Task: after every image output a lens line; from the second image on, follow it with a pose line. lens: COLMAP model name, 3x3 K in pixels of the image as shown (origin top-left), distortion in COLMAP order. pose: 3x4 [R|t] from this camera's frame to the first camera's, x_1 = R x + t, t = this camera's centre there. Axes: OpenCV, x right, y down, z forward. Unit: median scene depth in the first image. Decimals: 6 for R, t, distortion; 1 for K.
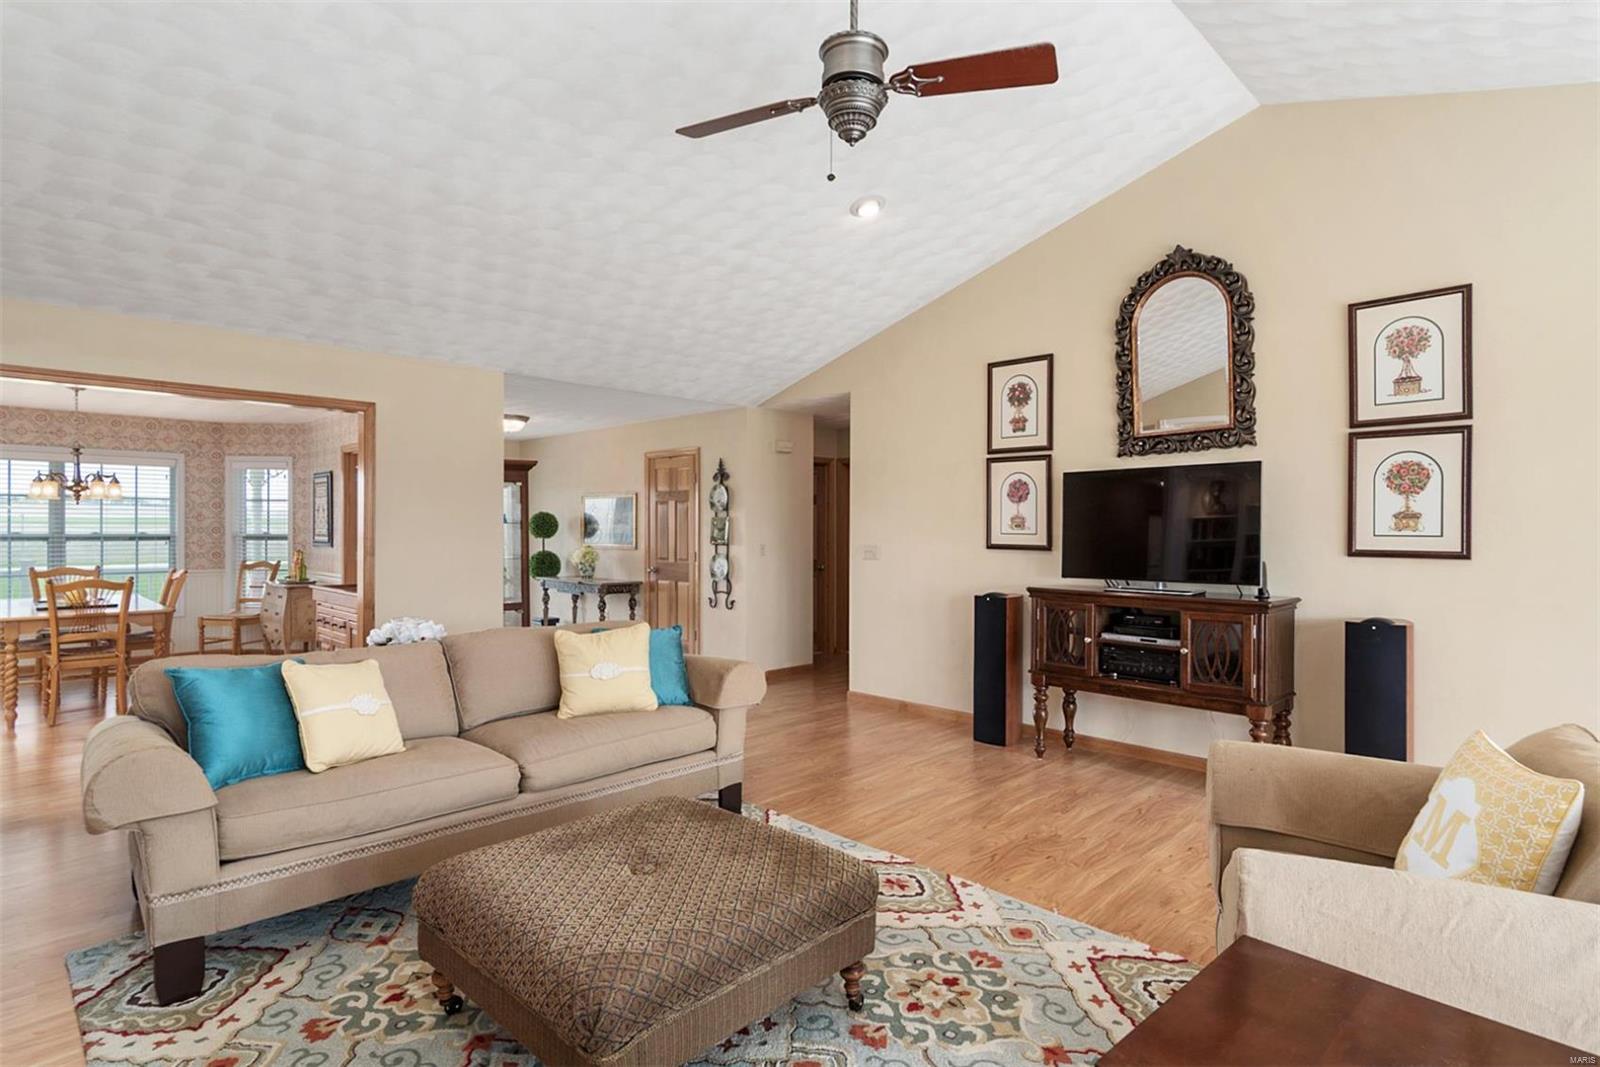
lens RADIAL K [[866.1, 0, 800.0], [0, 866.1, 533.5], [0, 0, 1]] dist [0.040447, 0.000419]
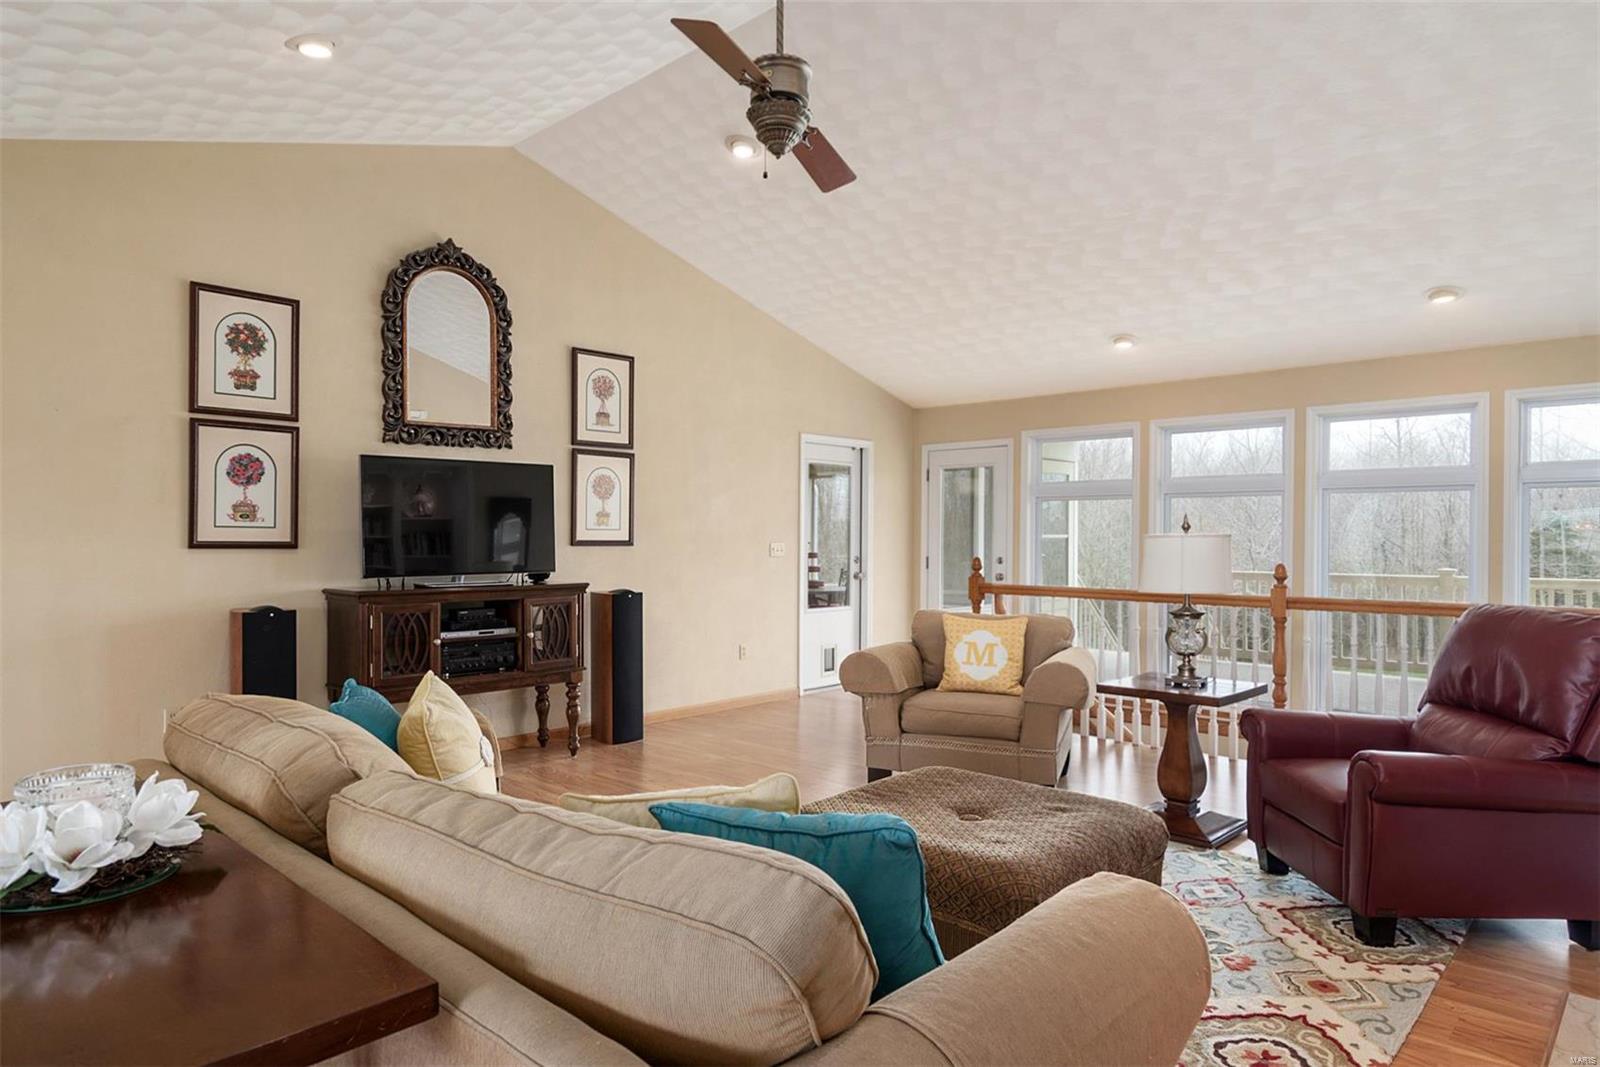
lens RADIAL K [[909.5, 0, 800.0], [0, 909.5, 533.5], [0, 0, 1]] dist [0.001601, 0.000273]
pose [[-0.044958, -0.010301, 0.998936, -0.604008], [-0.003821, 0.999941, 0.010139, -0.004009], [-0.998982, -0.003361, -0.044995, 0.616920]]
